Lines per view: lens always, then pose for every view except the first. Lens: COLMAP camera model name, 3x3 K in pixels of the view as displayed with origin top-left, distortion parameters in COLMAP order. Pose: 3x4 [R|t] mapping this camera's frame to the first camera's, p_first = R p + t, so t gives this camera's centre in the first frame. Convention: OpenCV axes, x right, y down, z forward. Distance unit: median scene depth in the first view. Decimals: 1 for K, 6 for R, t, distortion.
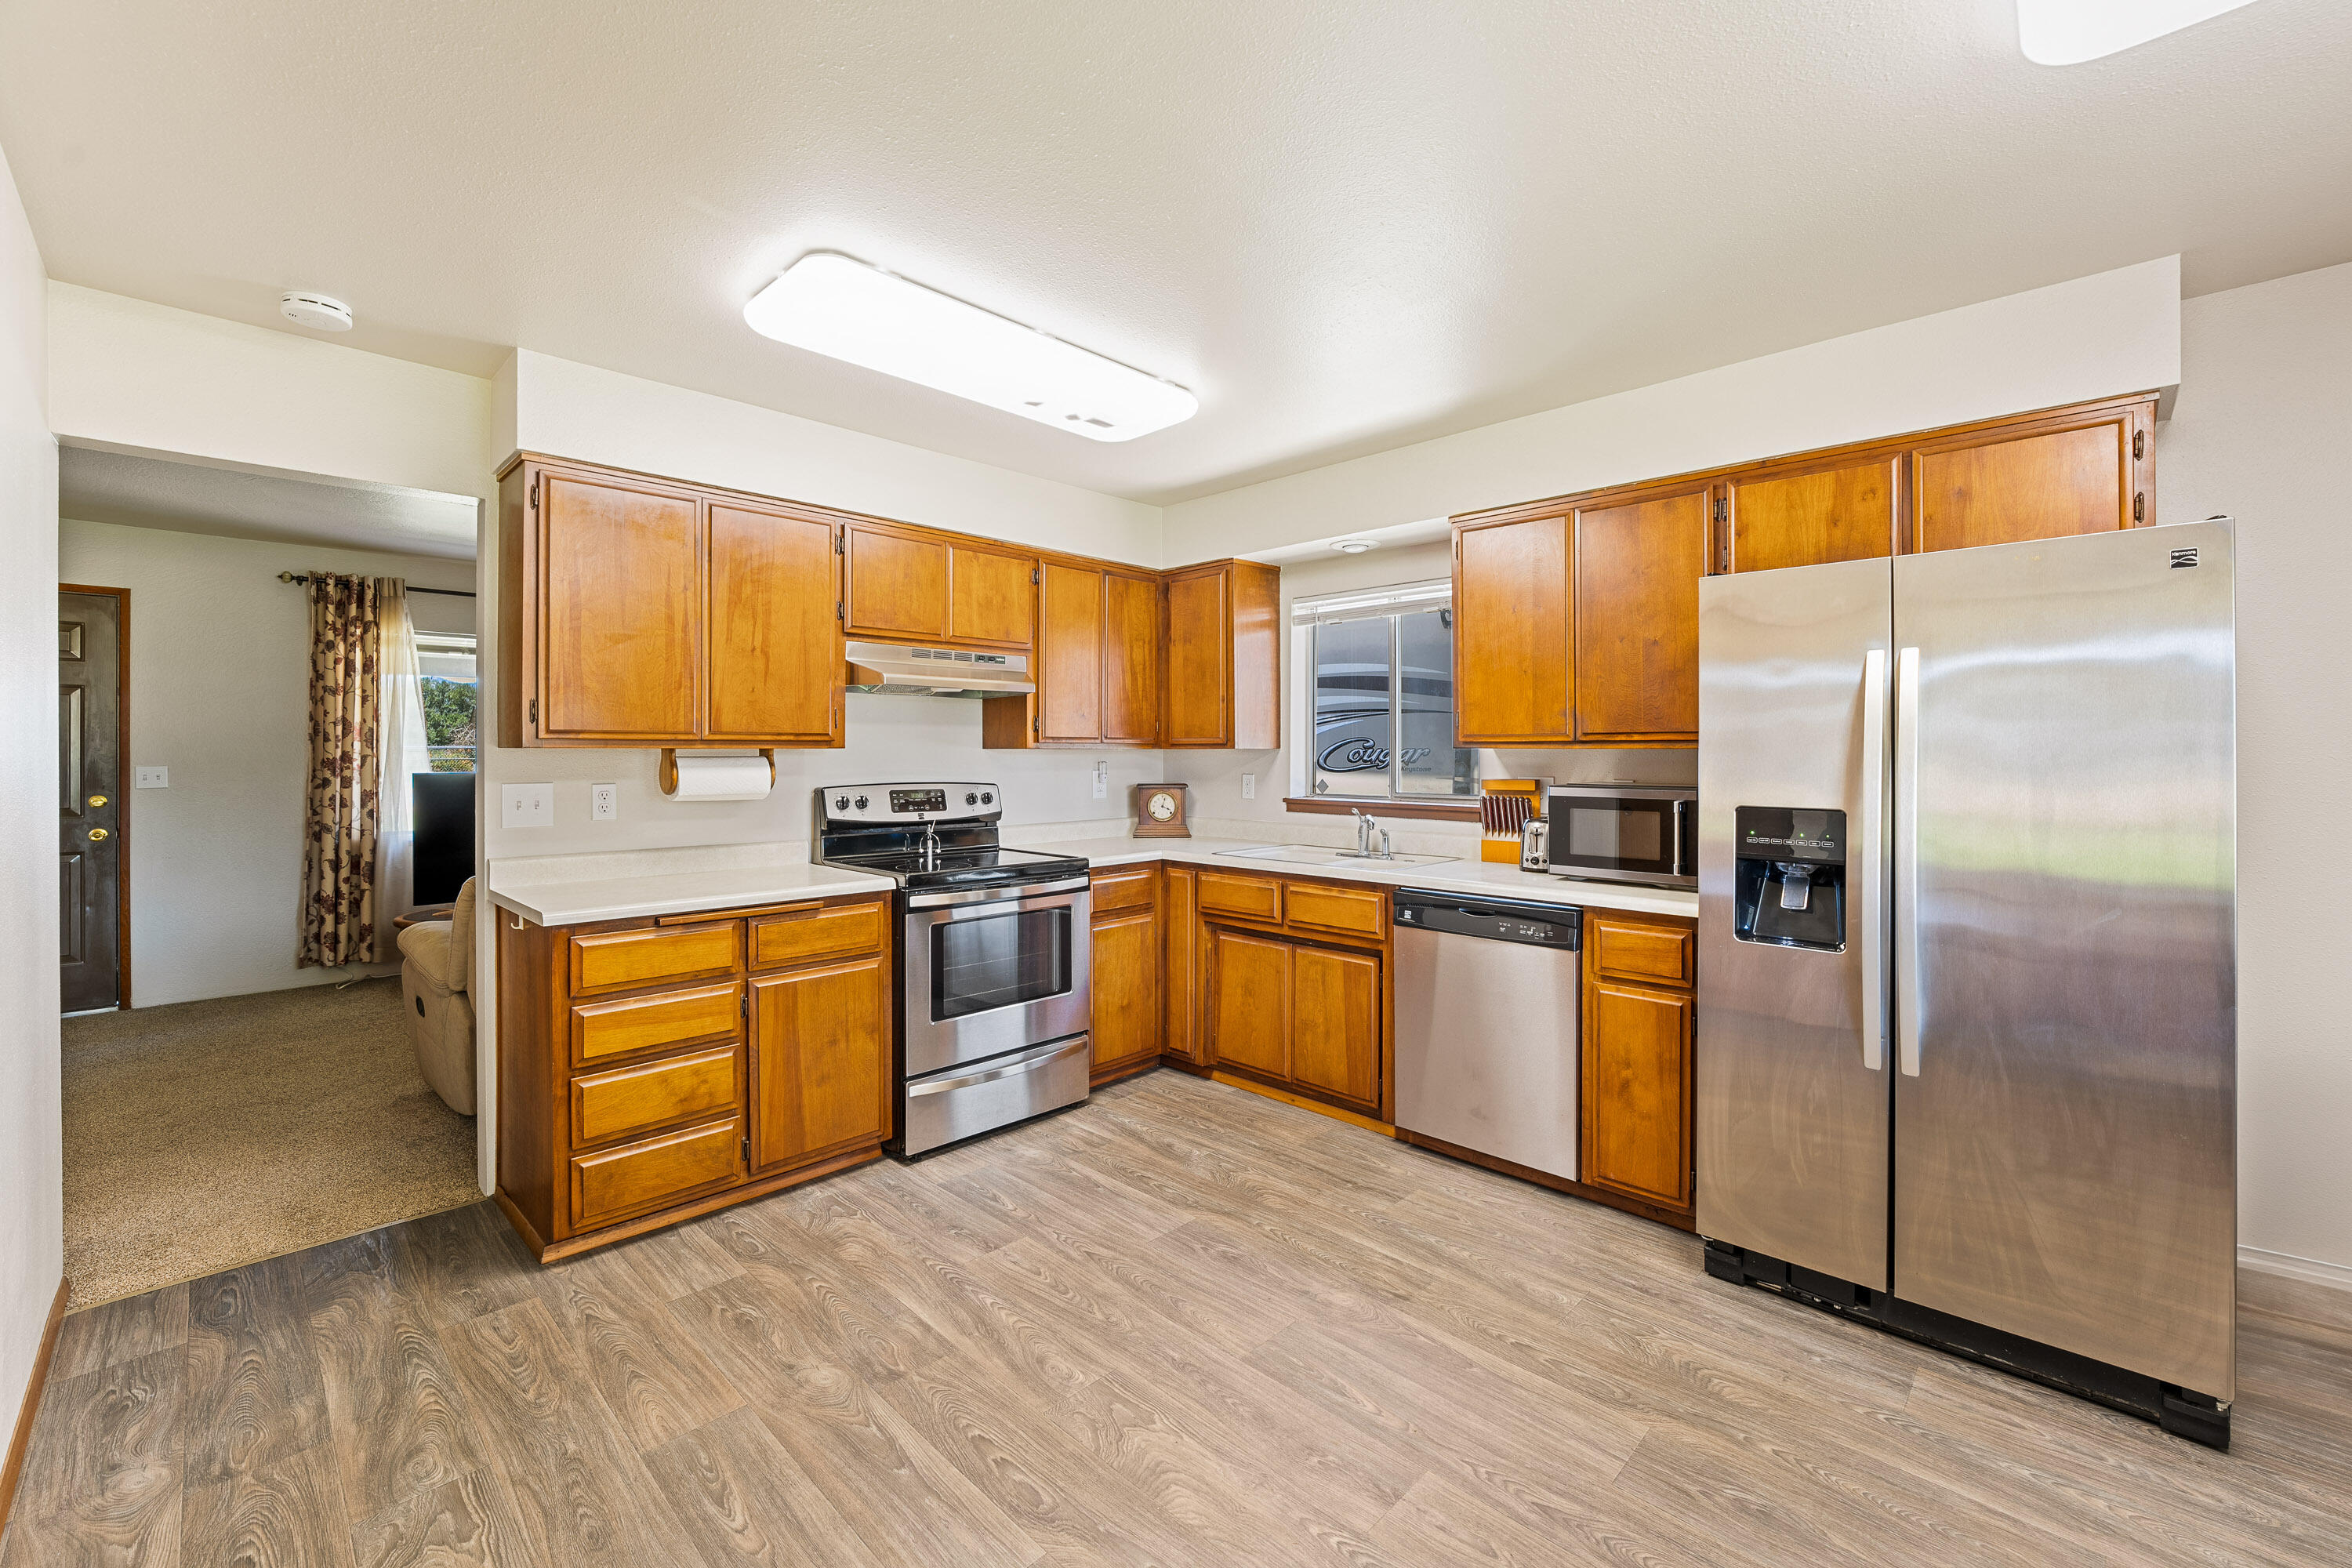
lens RADIAL K [[954.3, 0, 1176.0], [0, 954.3, 784.0], [0, 0, 1]] dist [-0.011706, 0.000147]
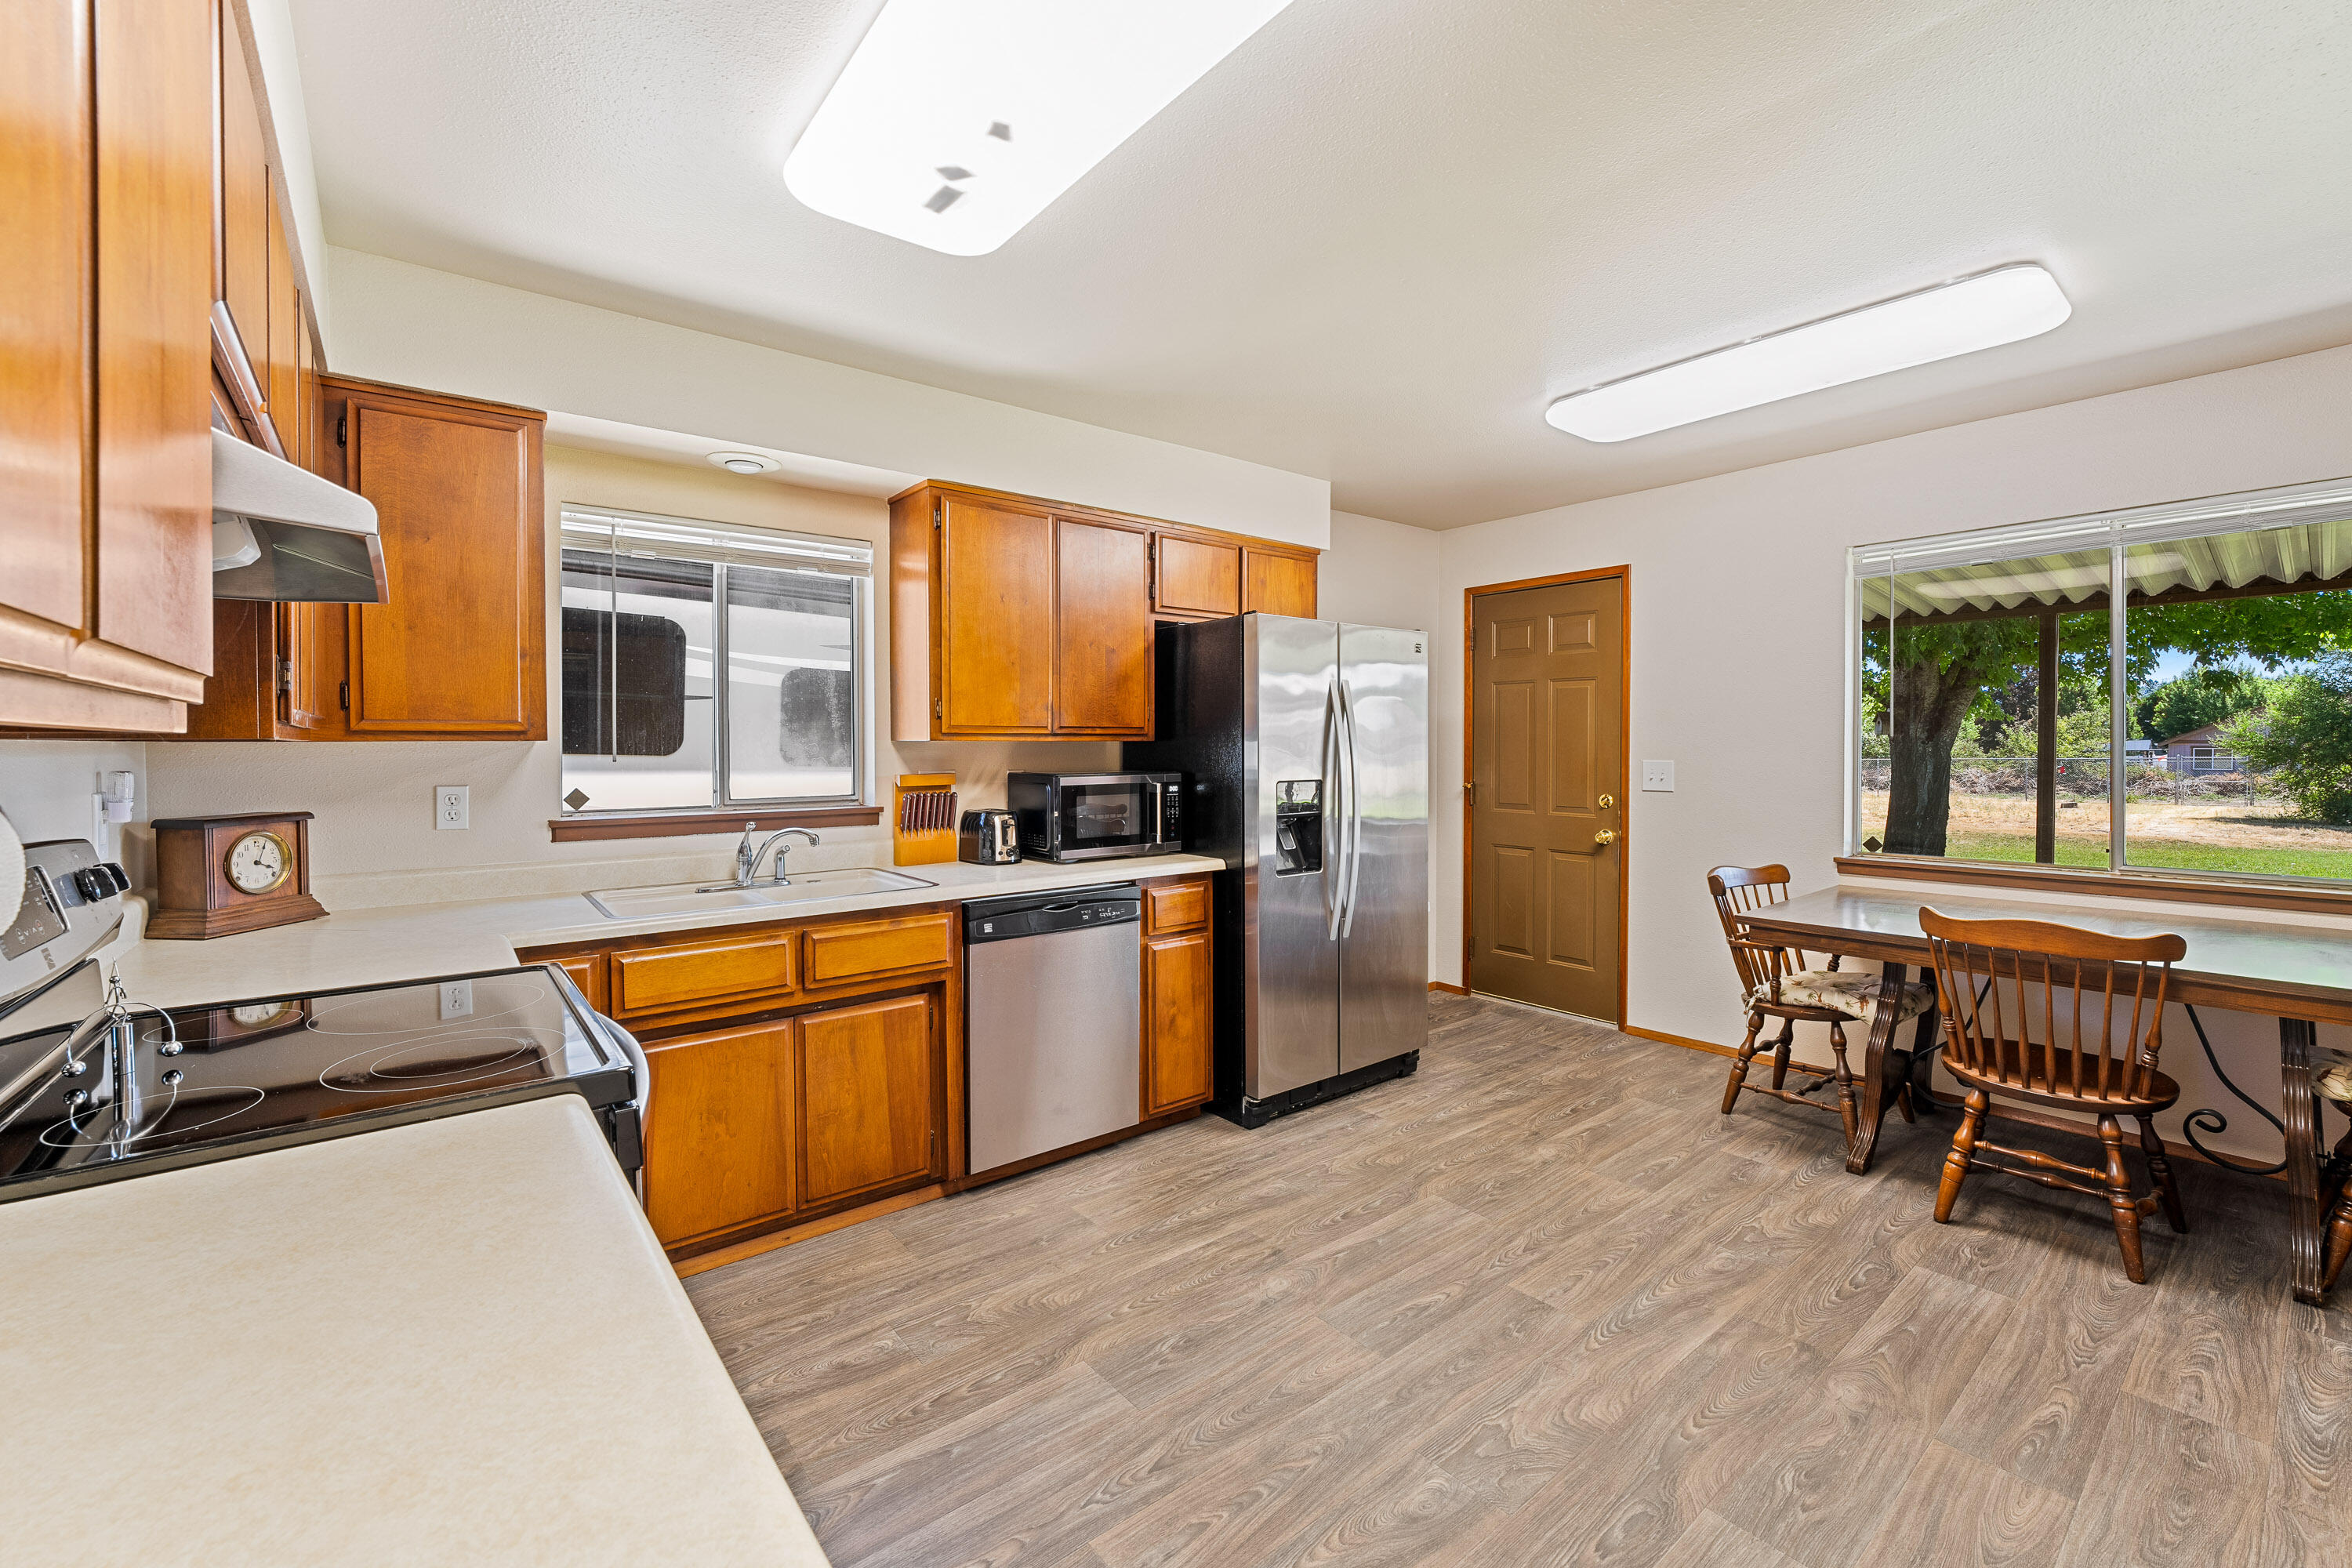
lens RADIAL K [[954.3, 0, 1176.0], [0, 954.3, 784.0], [0, 0, 1]] dist [-0.011706, 0.000147]
pose [[0.131390, -0.042338, 0.990426, -0.694446], [0.037892, 0.998572, 0.037660, -0.026761], [-0.990606, 0.032581, 0.132807, 0.810604]]
